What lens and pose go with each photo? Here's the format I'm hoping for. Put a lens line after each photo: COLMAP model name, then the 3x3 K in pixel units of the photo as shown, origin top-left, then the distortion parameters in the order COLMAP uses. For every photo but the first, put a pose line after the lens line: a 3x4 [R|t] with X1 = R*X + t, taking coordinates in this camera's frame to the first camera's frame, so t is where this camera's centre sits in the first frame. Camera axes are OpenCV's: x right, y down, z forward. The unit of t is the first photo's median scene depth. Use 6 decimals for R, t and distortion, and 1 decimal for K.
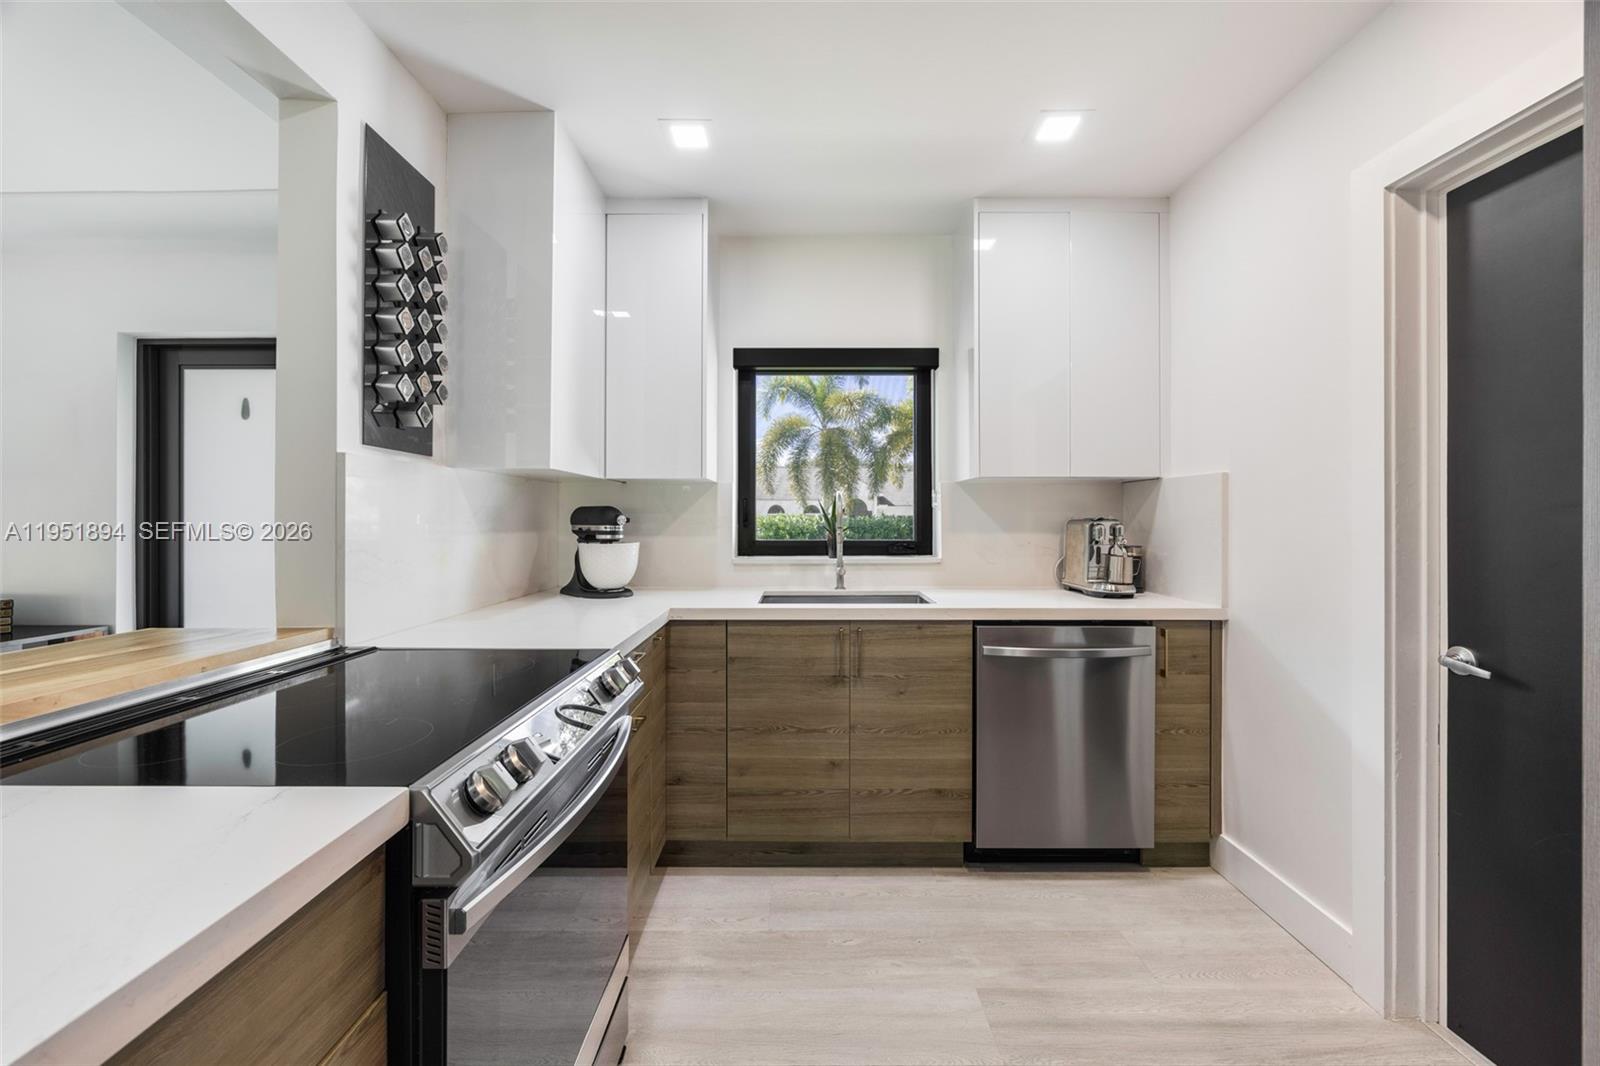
lens RADIAL K [[628.1, 0, 803.3], [0, 628.1, 535.0], [0, 0, 1]] dist [-0.001939, 0.000127]
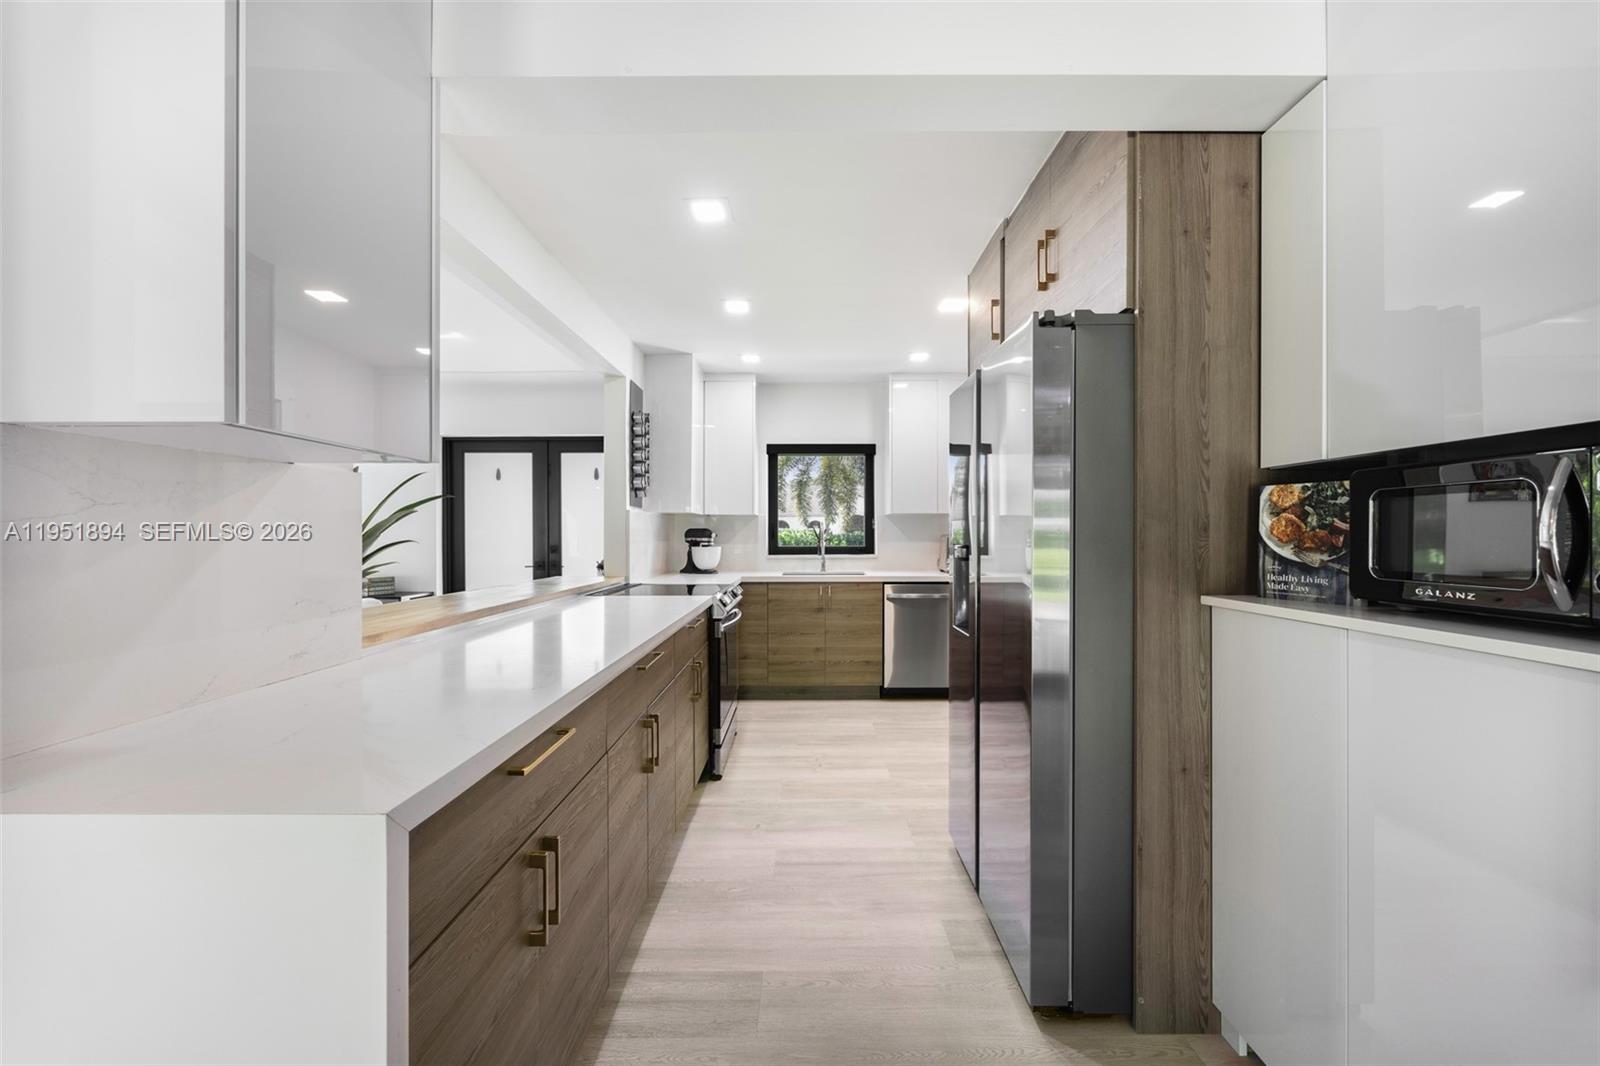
lens RADIAL K [[628.1, 0, 803.3], [0, 628.1, 535.0], [0, 0, 1]] dist [-0.001939, 0.000127]
pose [[0.999987, -0.000821, -0.005065, 0.008987], [0.000699, 0.999712, -0.023987, 0.022993], [0.005083, 0.023984, 0.999699, -0.990523]]
